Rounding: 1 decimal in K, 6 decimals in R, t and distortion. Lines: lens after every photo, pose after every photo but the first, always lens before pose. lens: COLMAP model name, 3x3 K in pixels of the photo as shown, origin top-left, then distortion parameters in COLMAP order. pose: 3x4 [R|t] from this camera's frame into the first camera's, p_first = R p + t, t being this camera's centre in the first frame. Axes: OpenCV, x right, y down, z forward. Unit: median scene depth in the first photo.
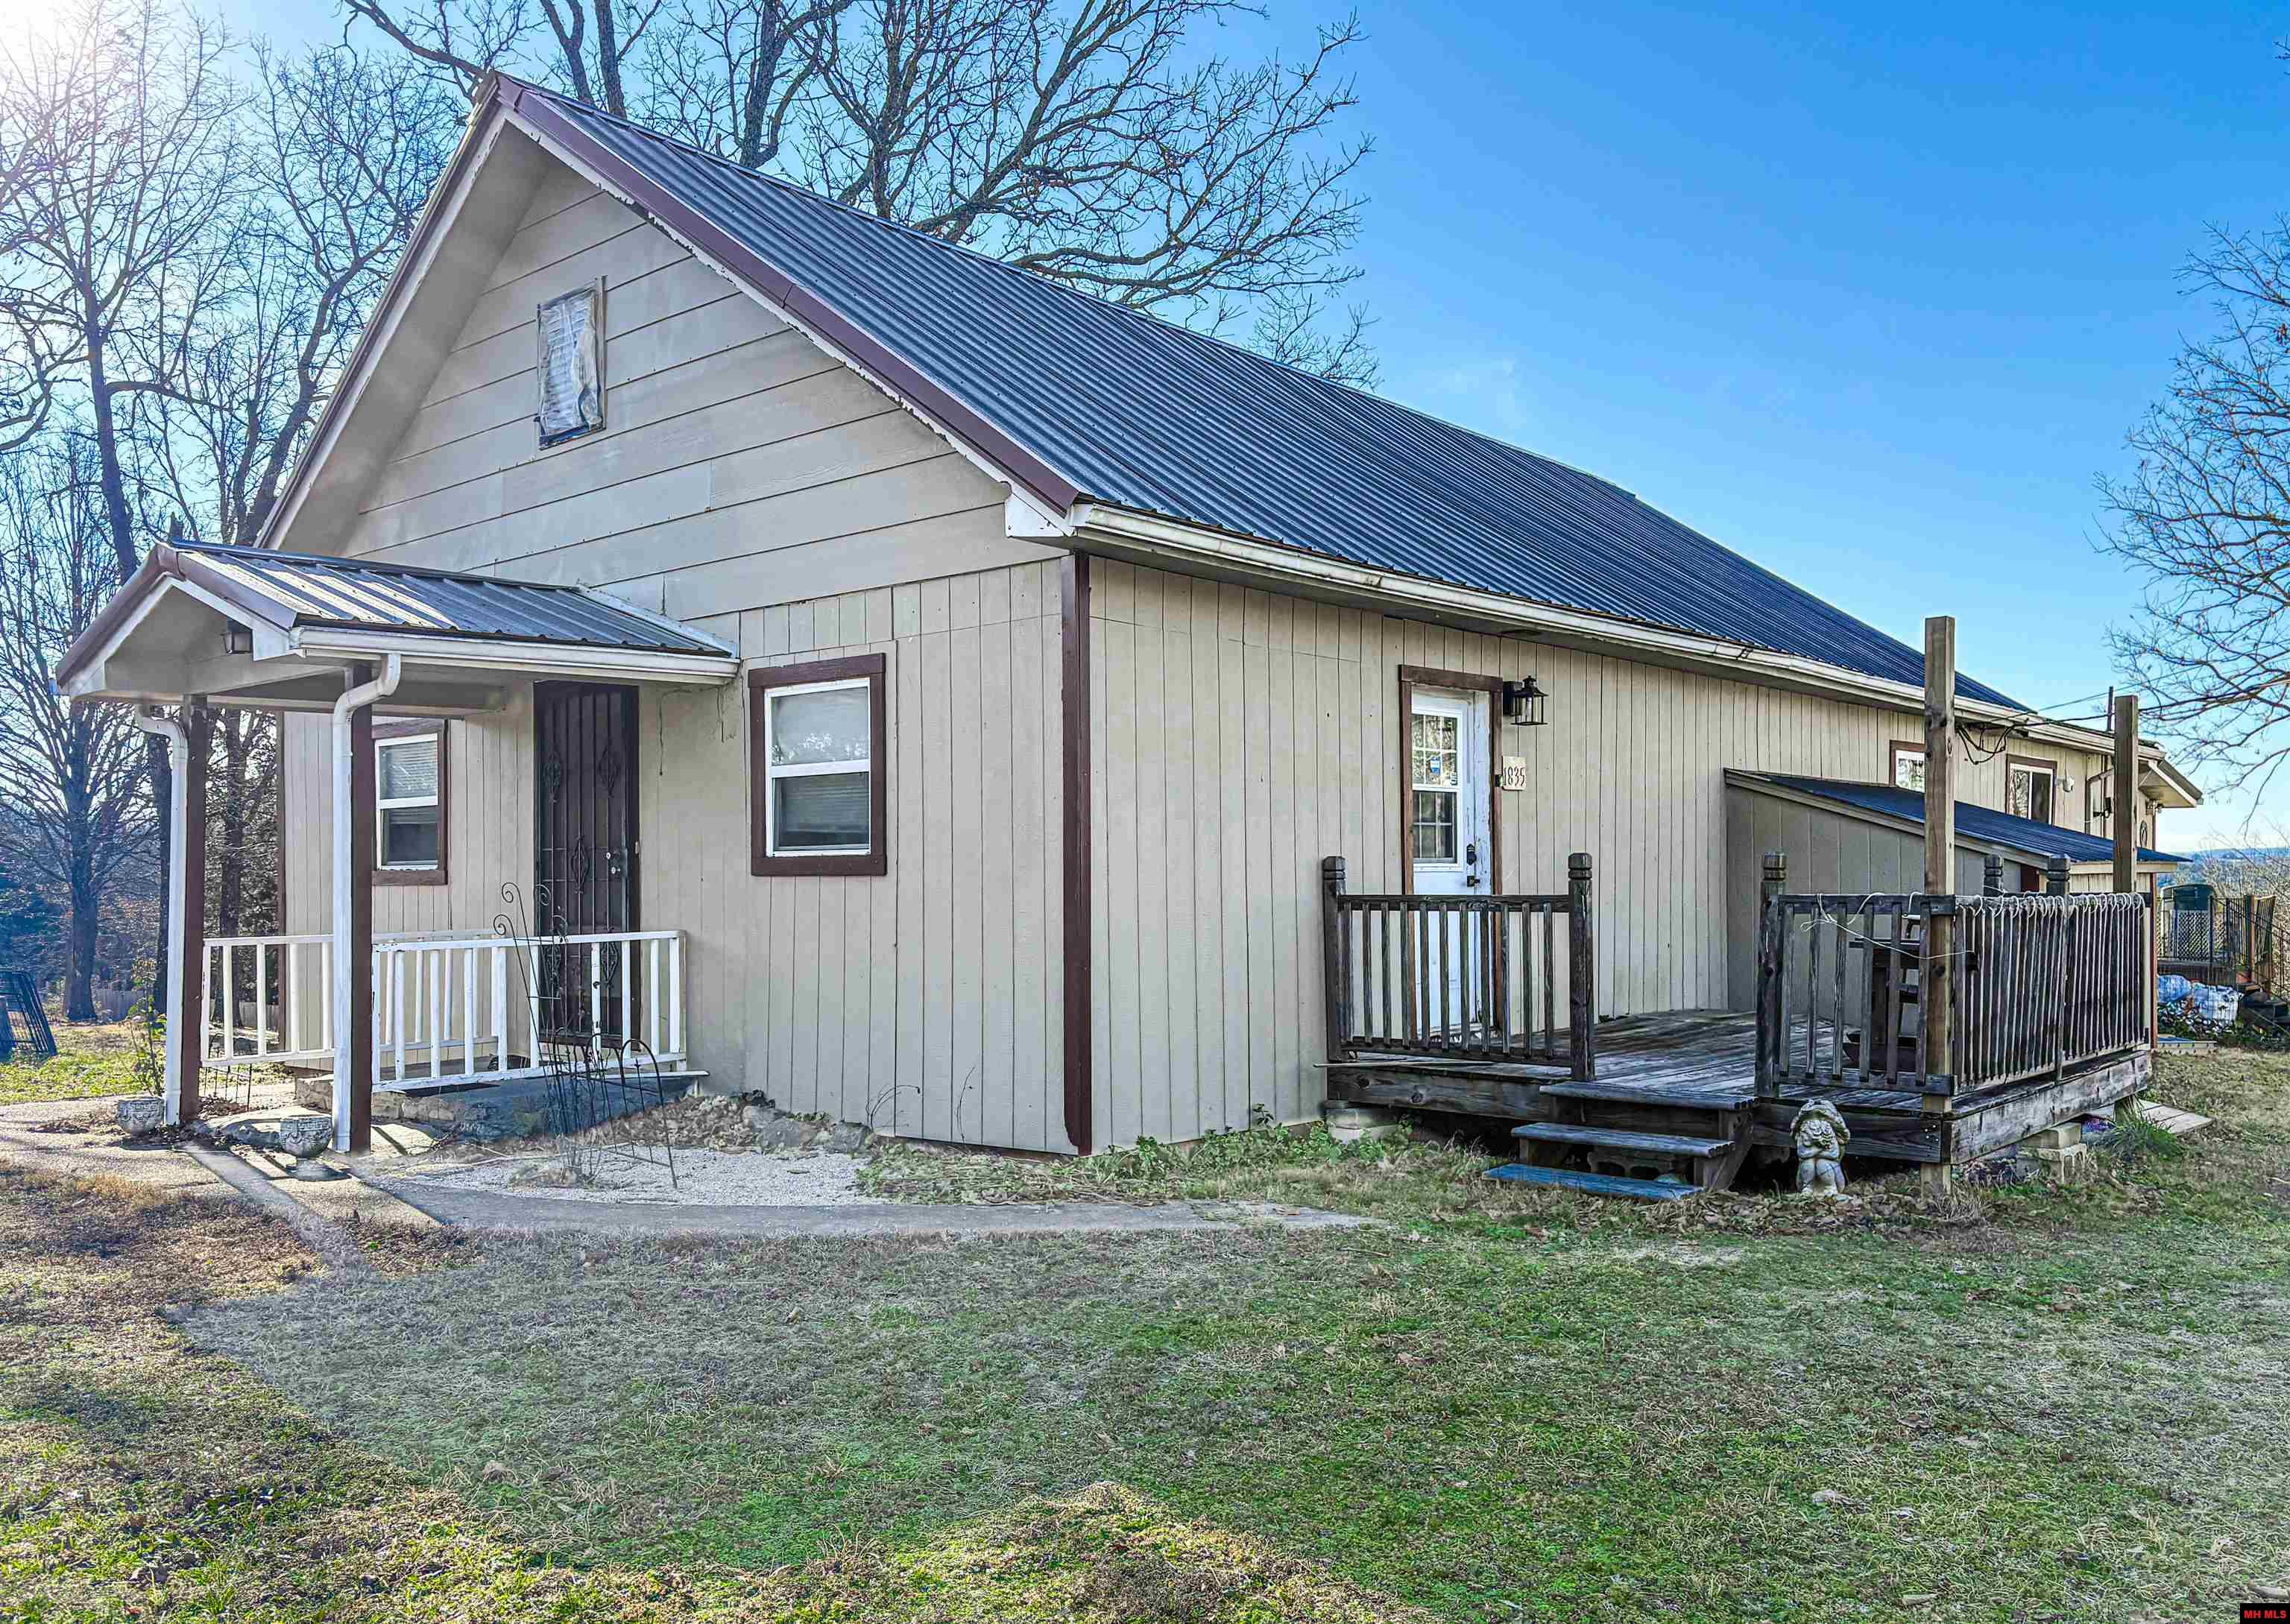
lens RADIAL K [[1820.6, 0, 1145.6], [0, 1820.6, 840.3], [0, 0, 1]] dist [-0.005012, -0.000335]
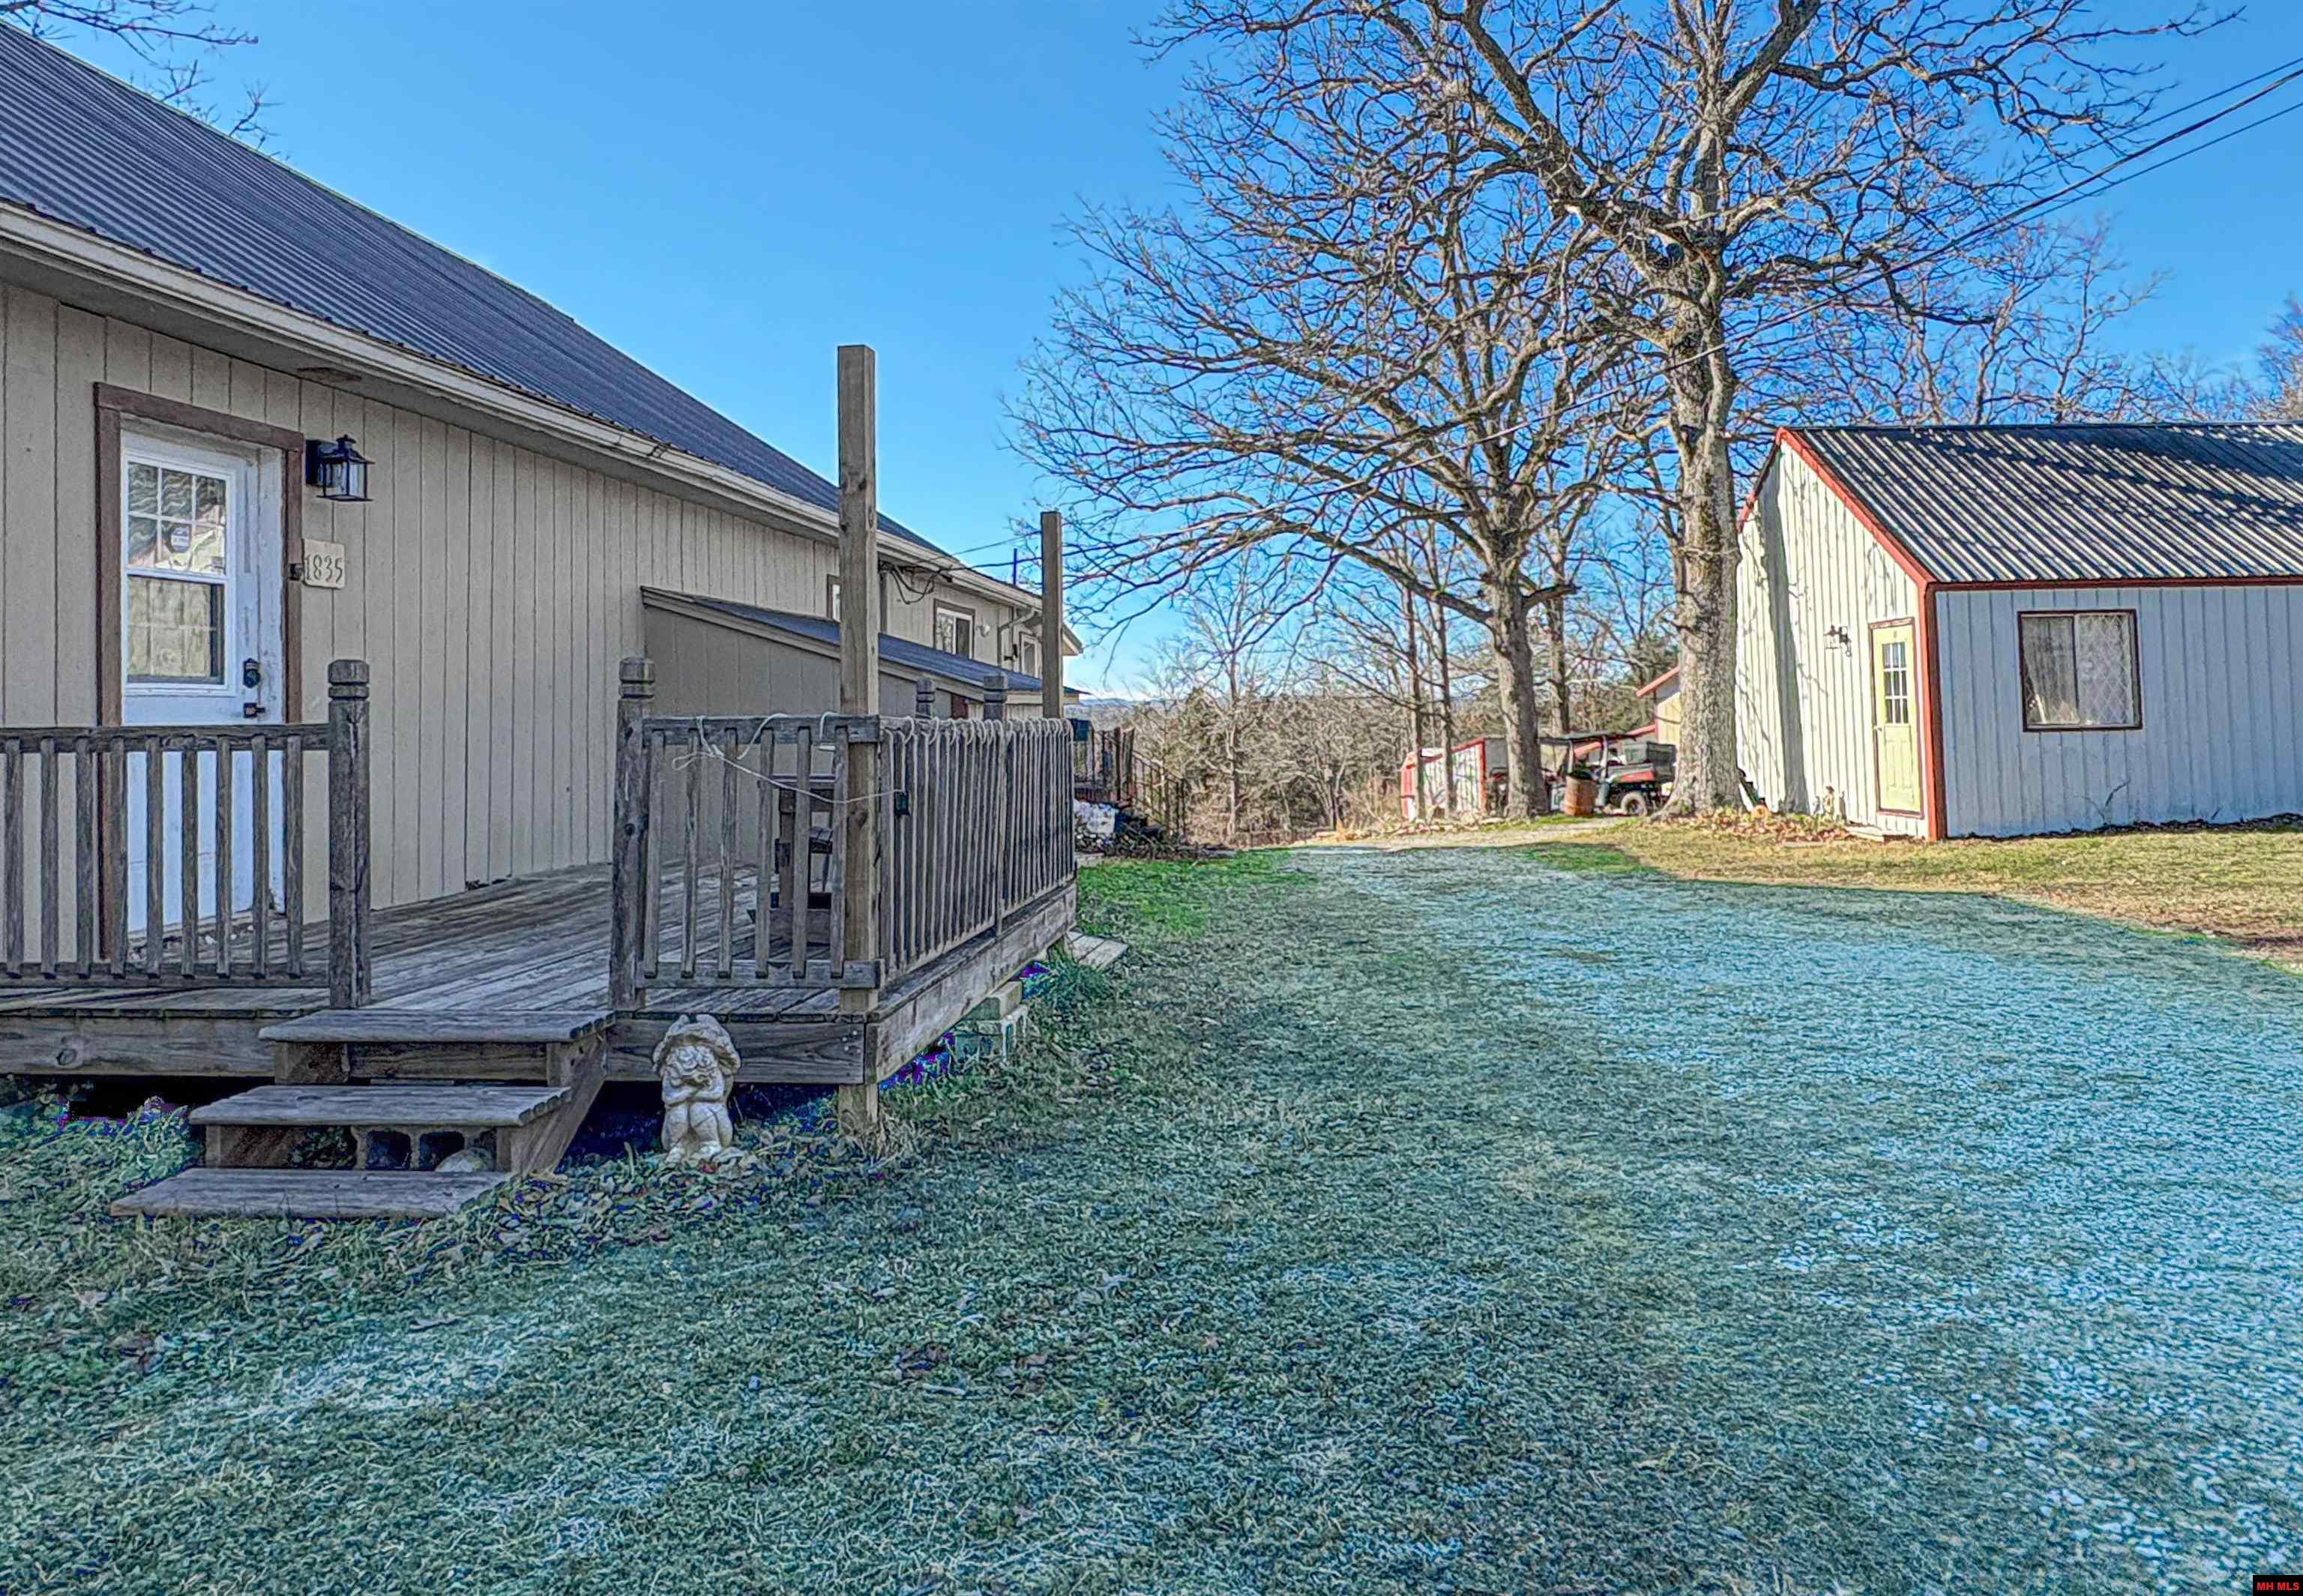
lens RADIAL K [[1415.0, 0, 1151.5], [0, 1415.0, 798.0], [0, 0, 1]] dist [0.112123, -0.132339]
pose [[0.827328, -0.038252, 0.560416, 0.188624], [-0.001491, 0.997526, 0.070289, 0.020286], [-0.561718, -0.058987, 0.825224, 0.409235]]
